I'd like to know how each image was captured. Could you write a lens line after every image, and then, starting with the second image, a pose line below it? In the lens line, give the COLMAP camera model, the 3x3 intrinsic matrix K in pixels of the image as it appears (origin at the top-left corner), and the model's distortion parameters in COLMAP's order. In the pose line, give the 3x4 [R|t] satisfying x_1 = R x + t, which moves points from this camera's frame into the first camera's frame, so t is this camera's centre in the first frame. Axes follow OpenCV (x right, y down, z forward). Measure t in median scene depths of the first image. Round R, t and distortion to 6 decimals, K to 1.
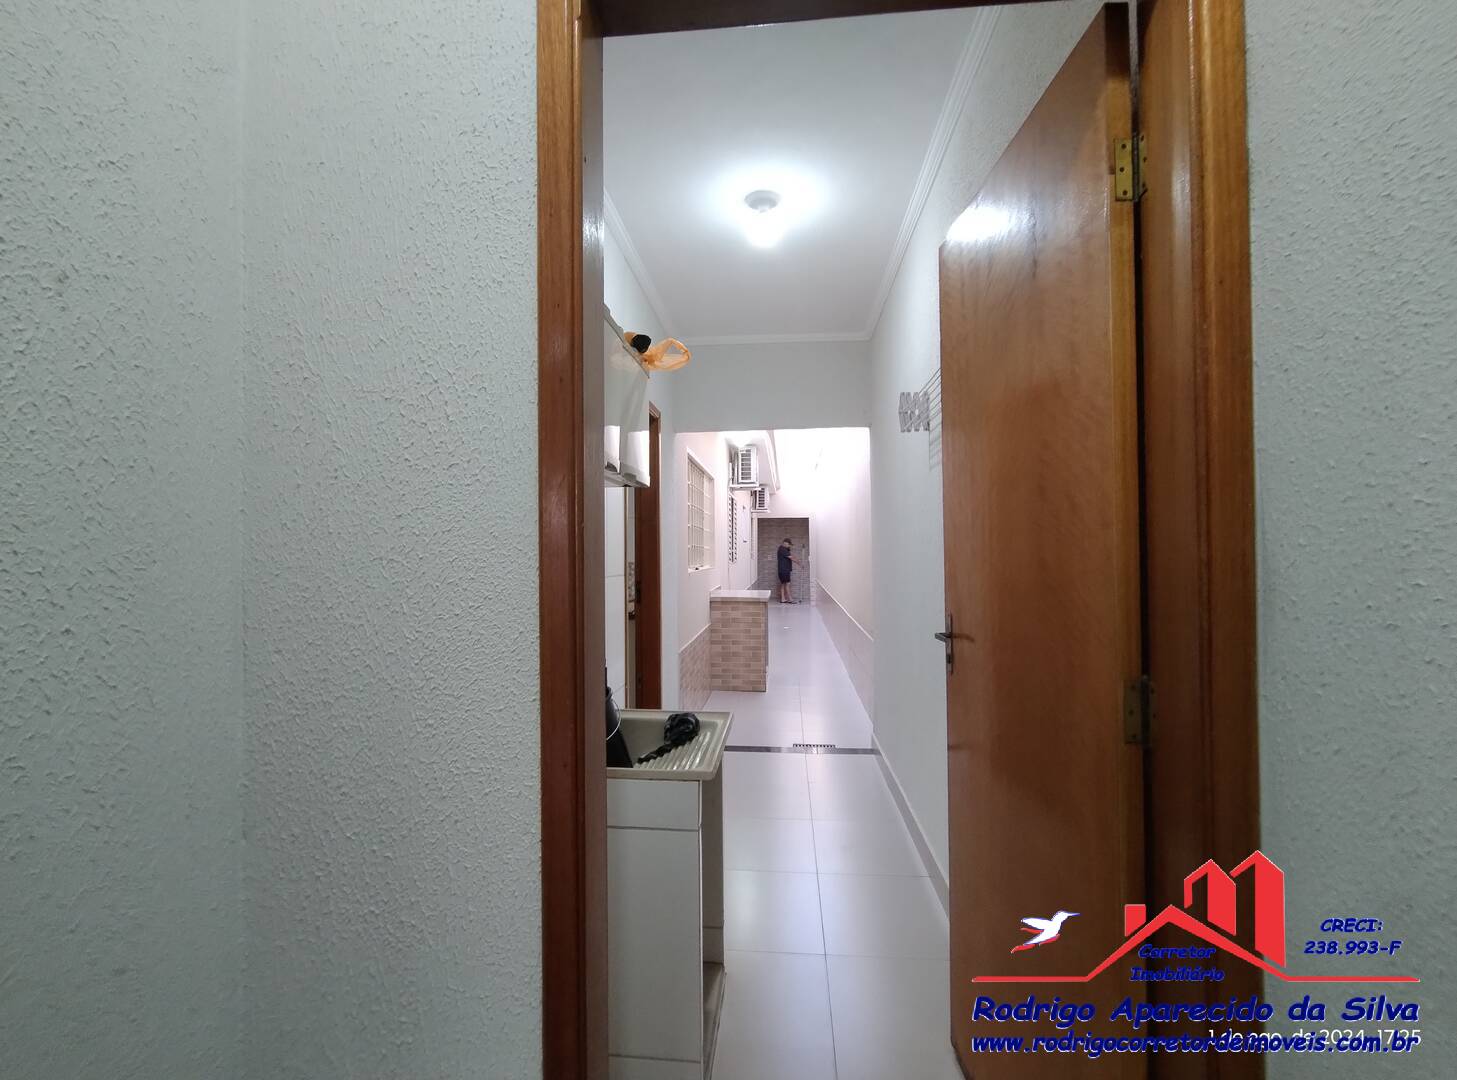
lens RADIAL K [[670.3, 0, 739.1], [0, 670.3, 542.1], [0, 0, 1]] dist [-0.001340, 0.002256]
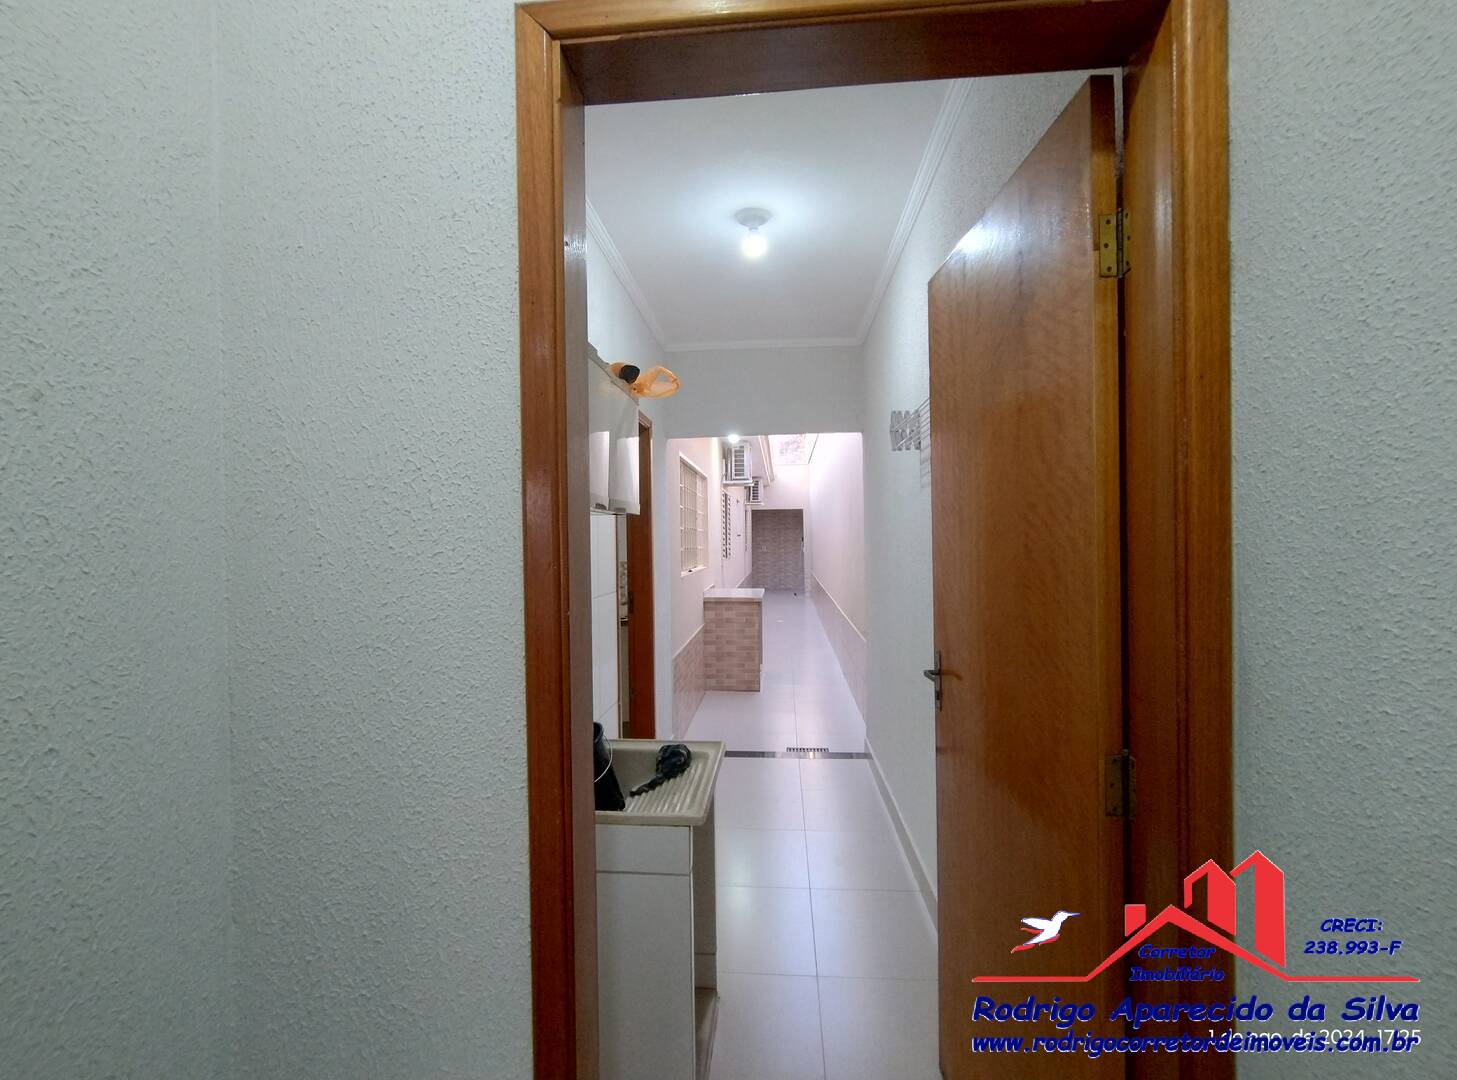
lens RADIAL K [[670.3, 0, 739.1], [0, 670.3, 551.1], [0, 0, 1]] dist [-0.001340, 0.002256]
pose [[0.999949, -0.004925, 0.008788, 0.013992], [0.004734, 0.999754, 0.021686, -0.136547], [-0.008892, -0.021643, 0.999726, -0.003495]]
